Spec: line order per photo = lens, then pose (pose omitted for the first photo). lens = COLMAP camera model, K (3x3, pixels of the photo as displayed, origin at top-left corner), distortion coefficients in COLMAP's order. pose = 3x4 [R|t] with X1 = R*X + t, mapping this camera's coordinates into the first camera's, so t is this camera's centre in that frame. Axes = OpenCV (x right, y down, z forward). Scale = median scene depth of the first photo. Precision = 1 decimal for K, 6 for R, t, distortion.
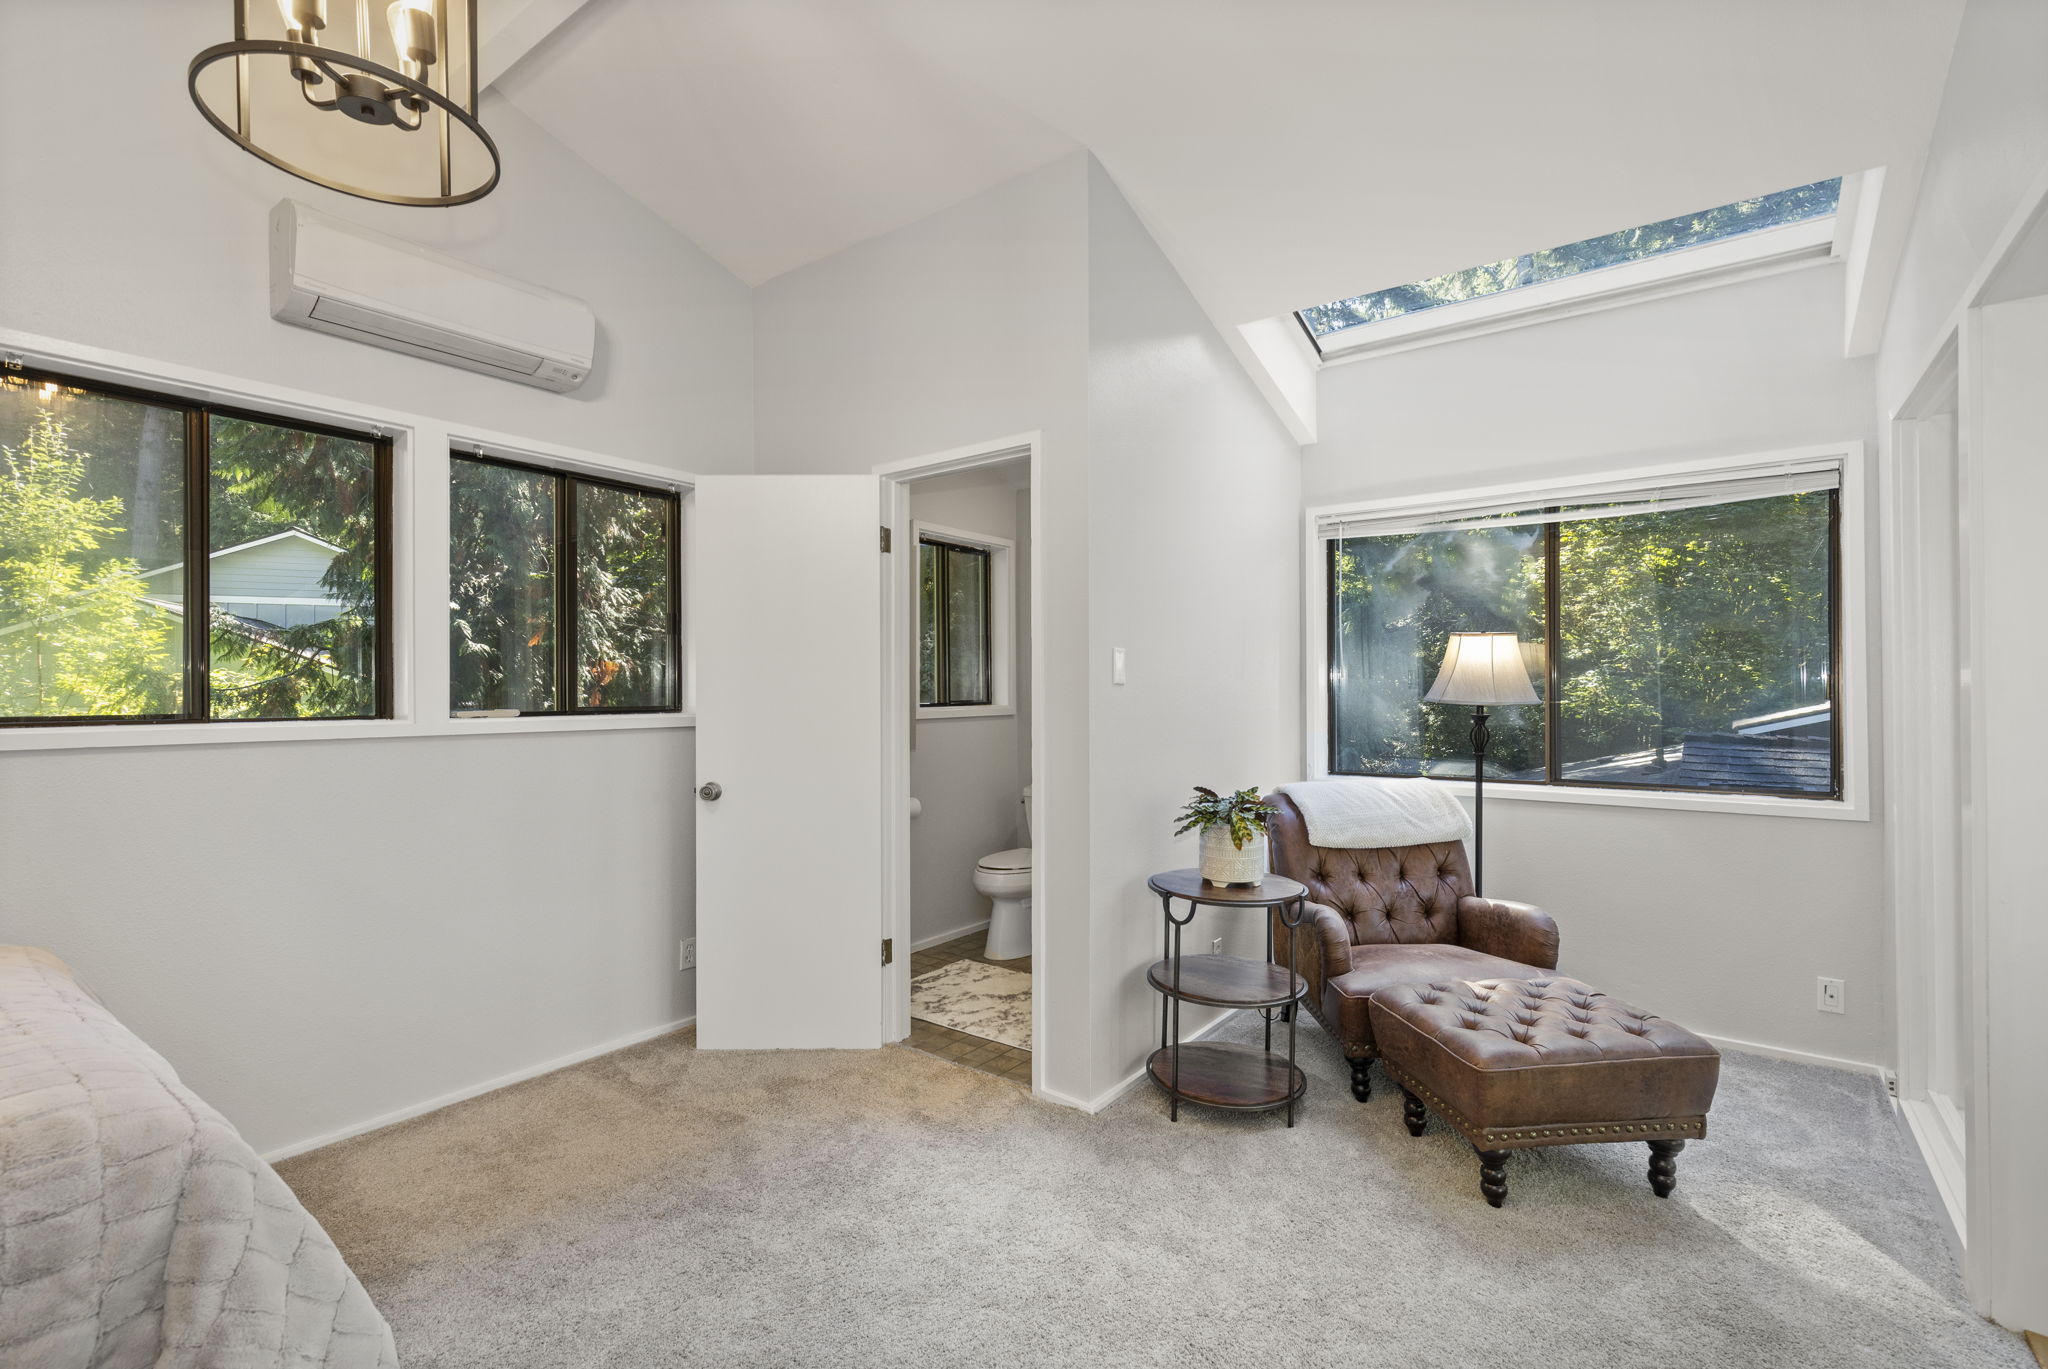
lens RADIAL K [[939.0, 0, 1024.0], [0, 939.0, 684.5], [0, 0, 1]] dist [0.001045, 0.000060]
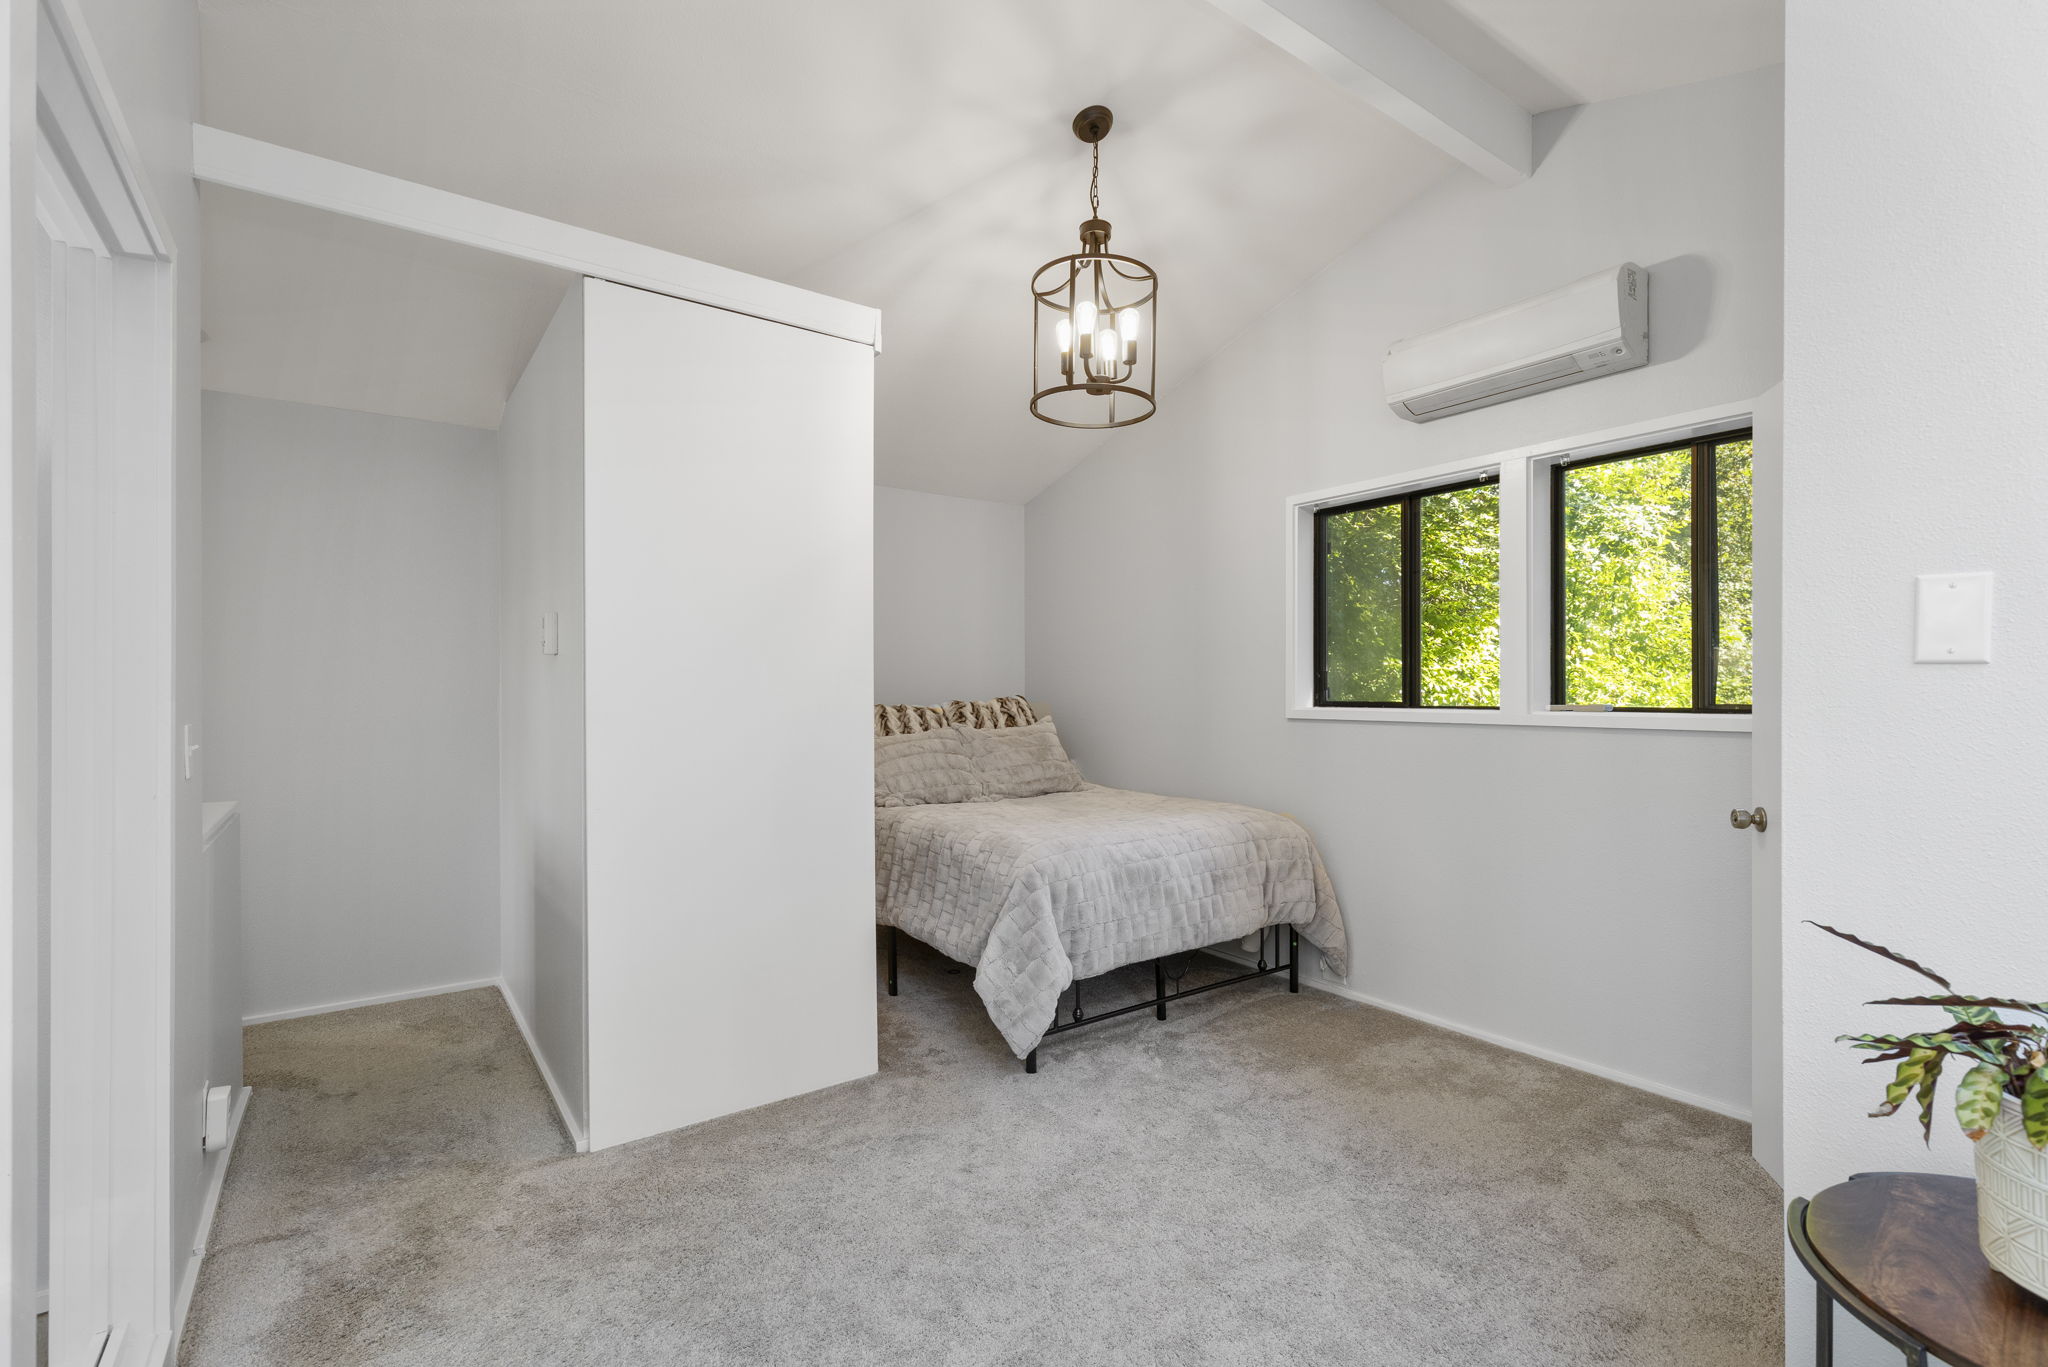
lens RADIAL K [[907.6, 0, 1024.0], [0, 907.6, 683.5], [0, 0, 1]] dist [-0.000032, 0.000005]
pose [[-0.305958, -0.008402, -0.952008, 0.719802], [0.000693, 0.999959, -0.009047, 0.016546], [0.952045, -0.003428, -0.305940, 0.901629]]
